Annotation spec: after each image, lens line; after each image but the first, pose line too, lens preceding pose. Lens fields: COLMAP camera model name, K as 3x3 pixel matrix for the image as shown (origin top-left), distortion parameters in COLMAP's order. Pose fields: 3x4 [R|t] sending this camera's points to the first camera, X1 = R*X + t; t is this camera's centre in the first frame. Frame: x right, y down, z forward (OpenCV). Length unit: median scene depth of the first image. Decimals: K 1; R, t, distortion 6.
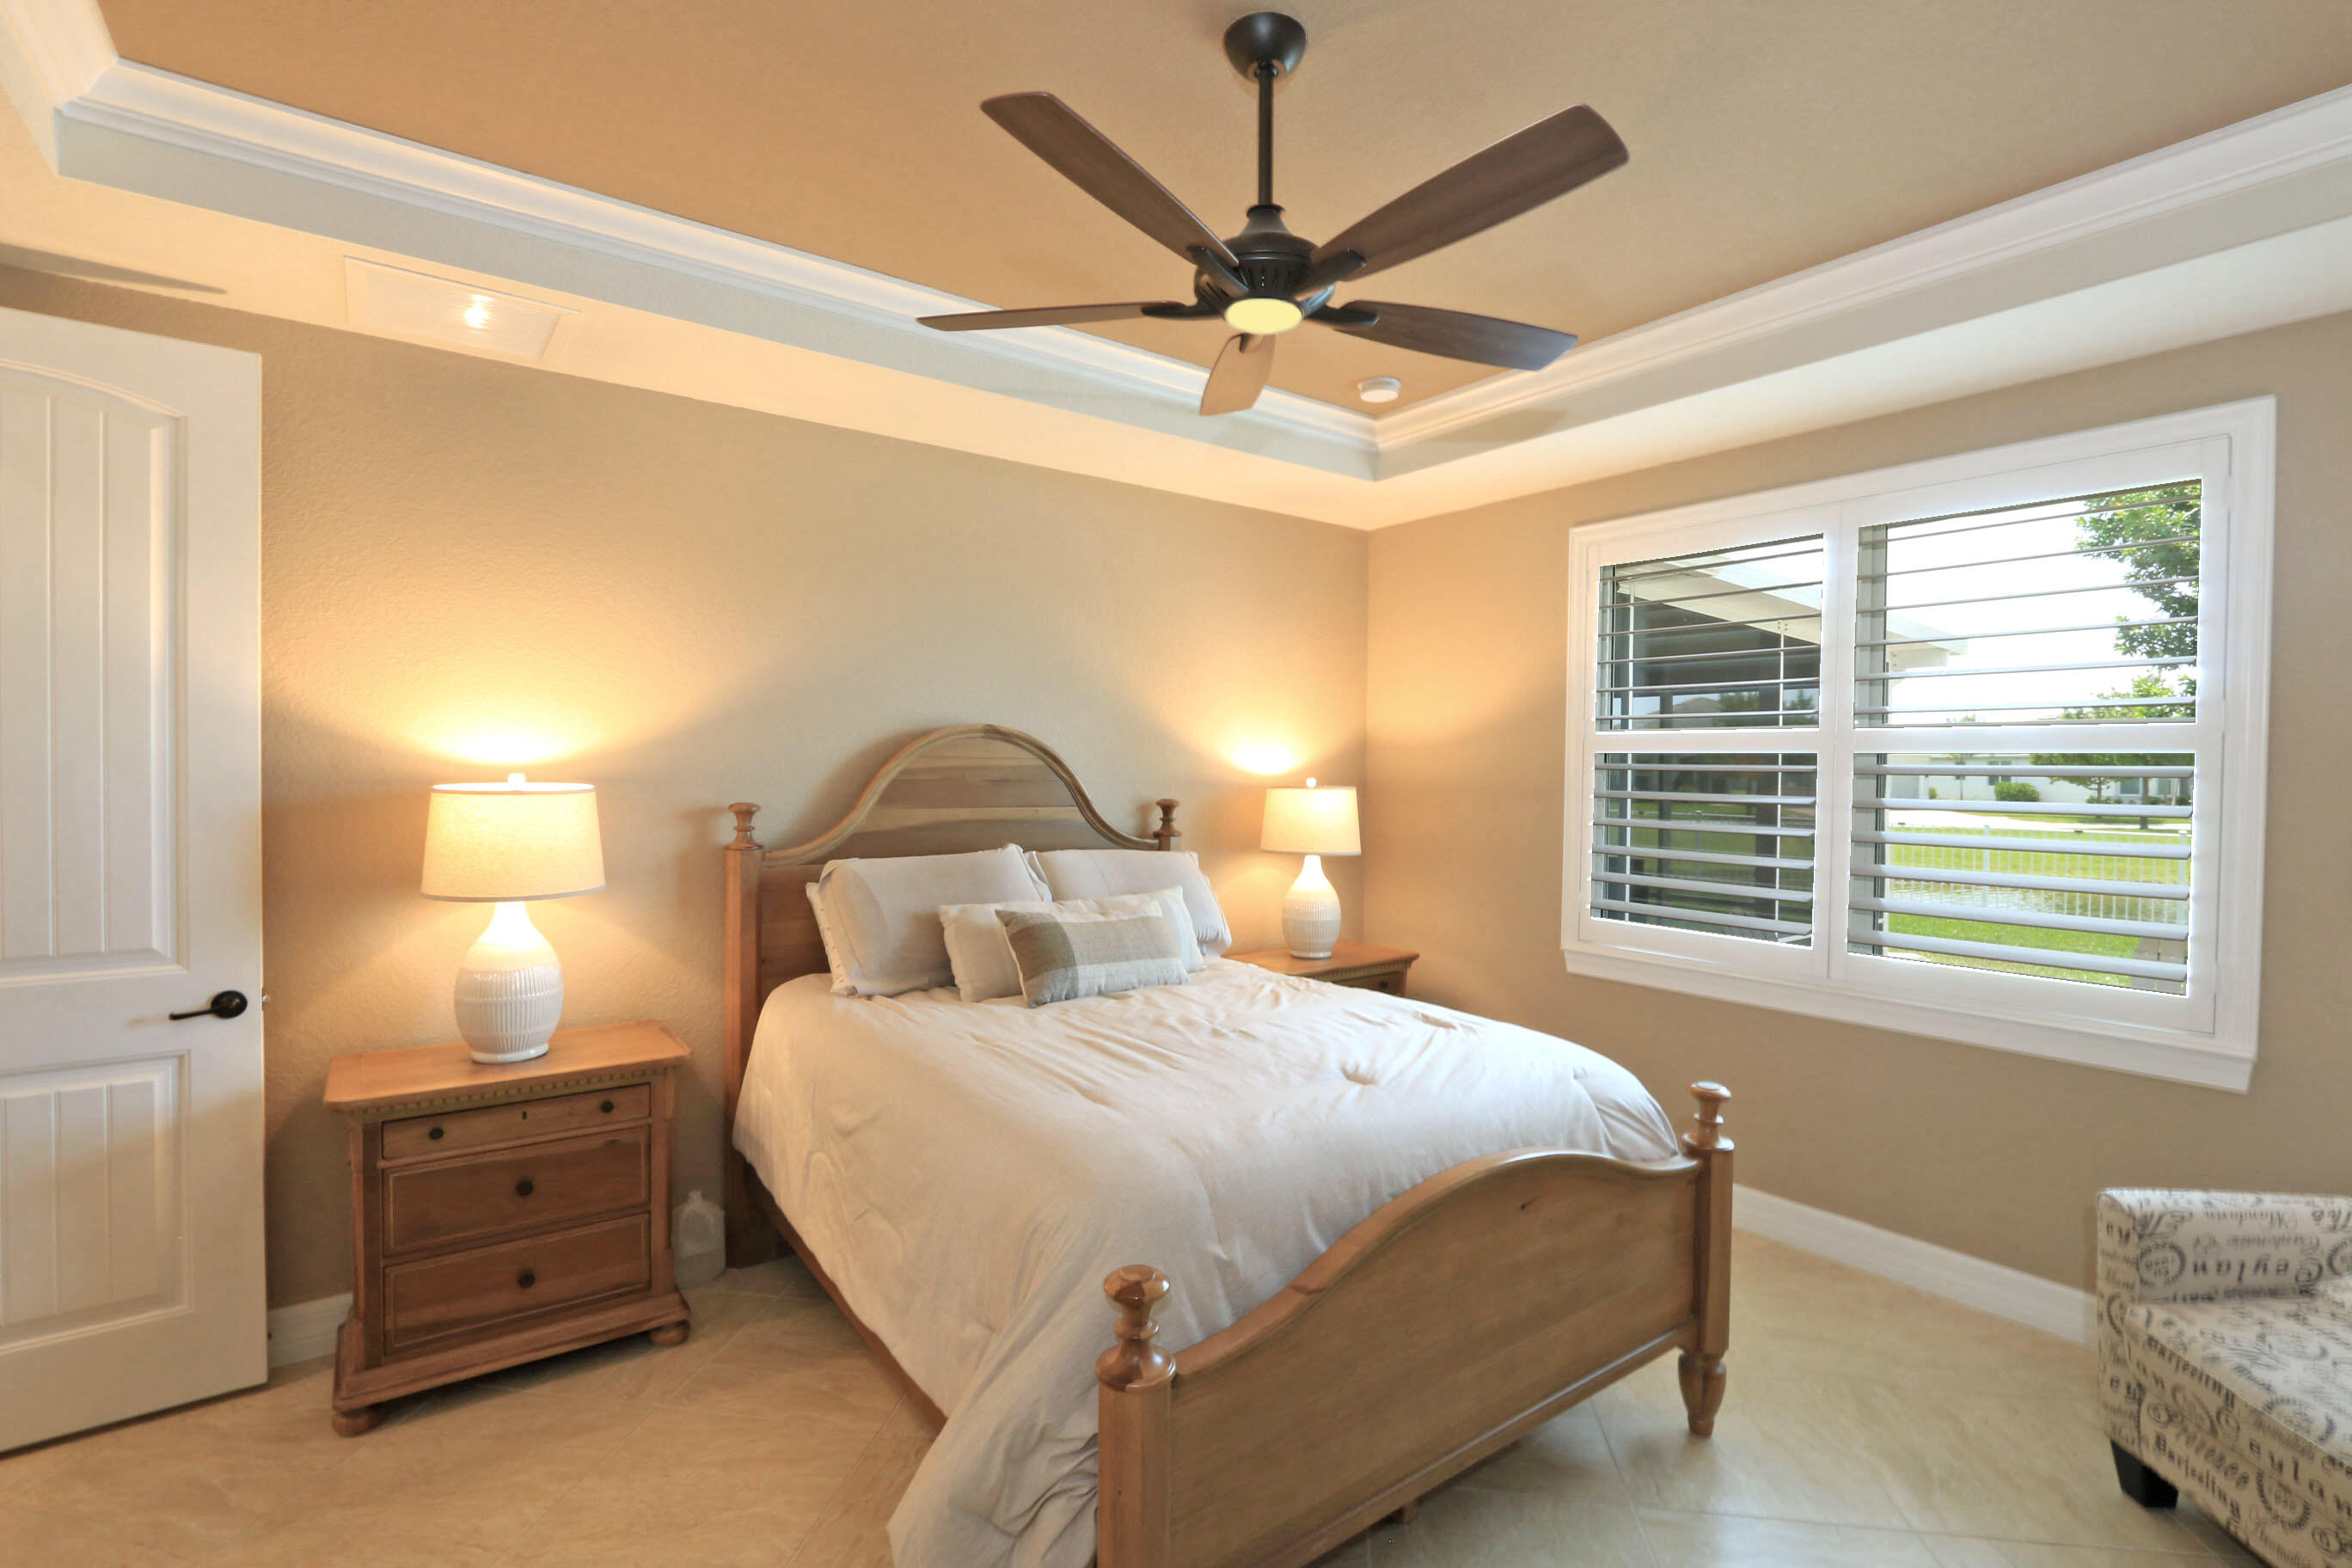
lens RADIAL K [[1083.1, 0, 1169.7], [0, 1083.1, 773.7], [0, 0, 1]] dist [-0.020064, 0.004399]
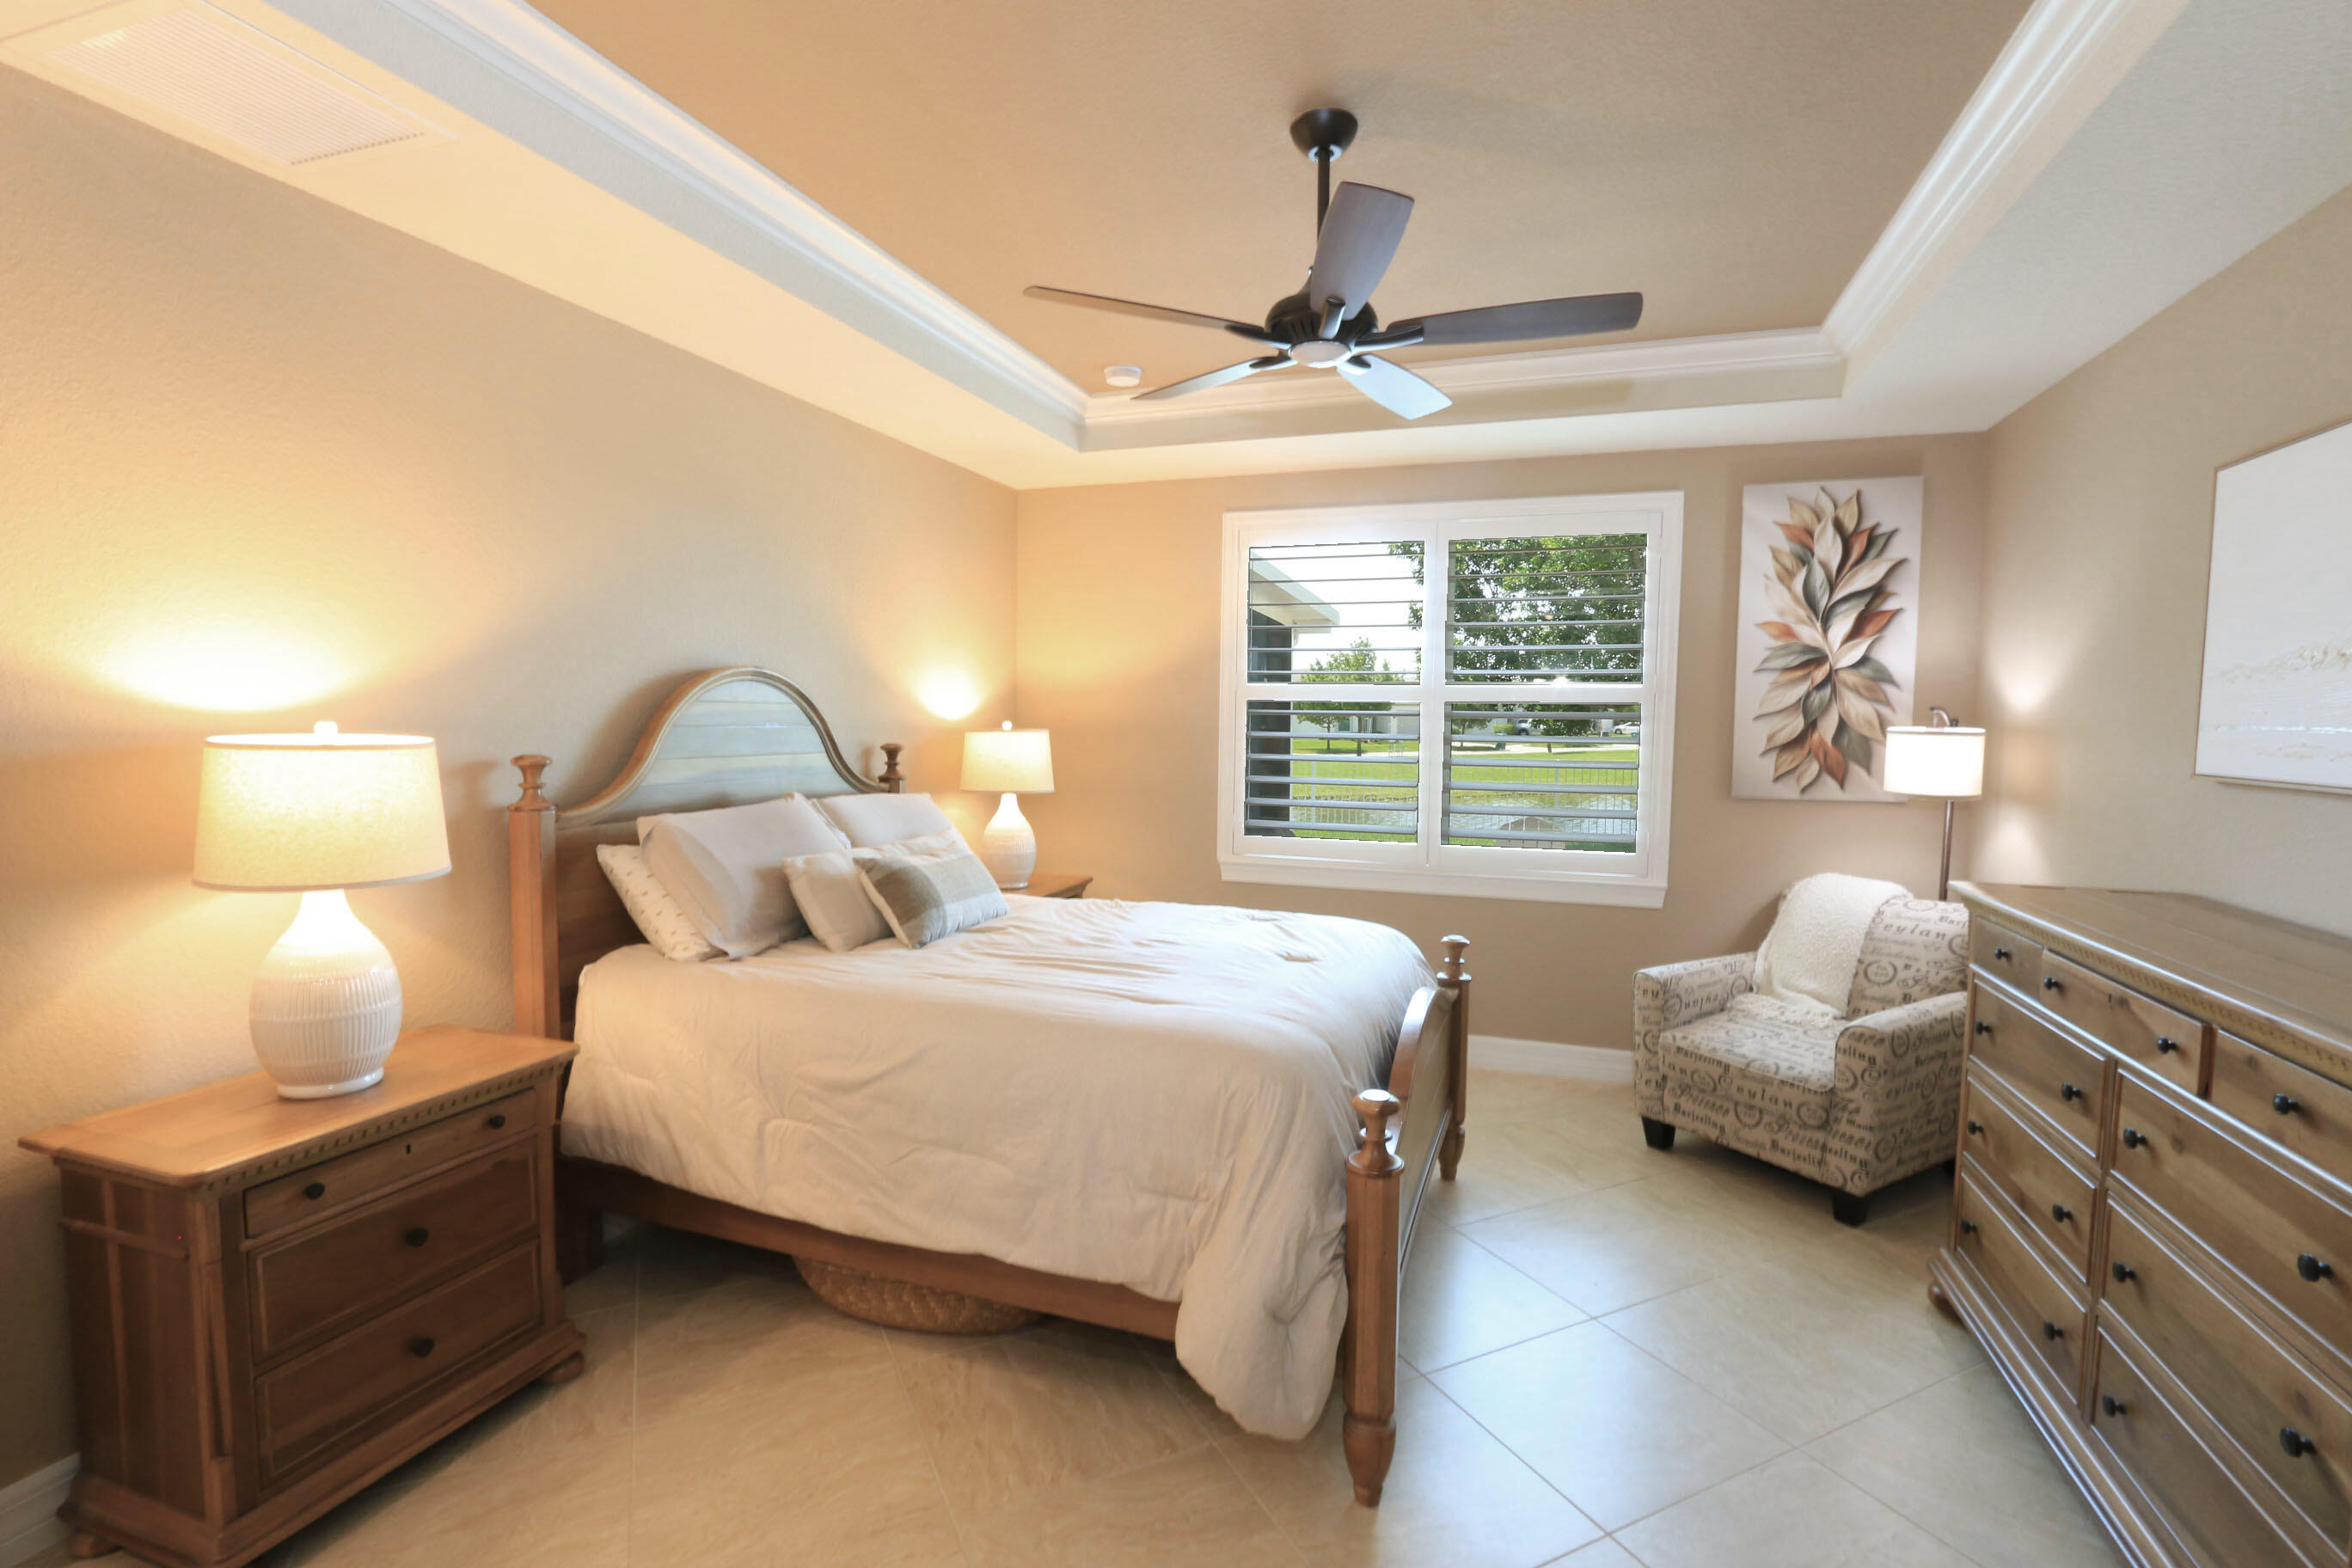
lens RADIAL K [[1083.1, 0, 1195.8], [0, 1083.1, 771.8], [0, 0, 1]] dist [-0.020064, 0.004399]
pose [[0.825102, -0.030127, 0.564180, -0.543869], [0.000405, 0.998609, 0.052733, -0.004599], [-0.564984, -0.043281, 0.823966, 0.021920]]
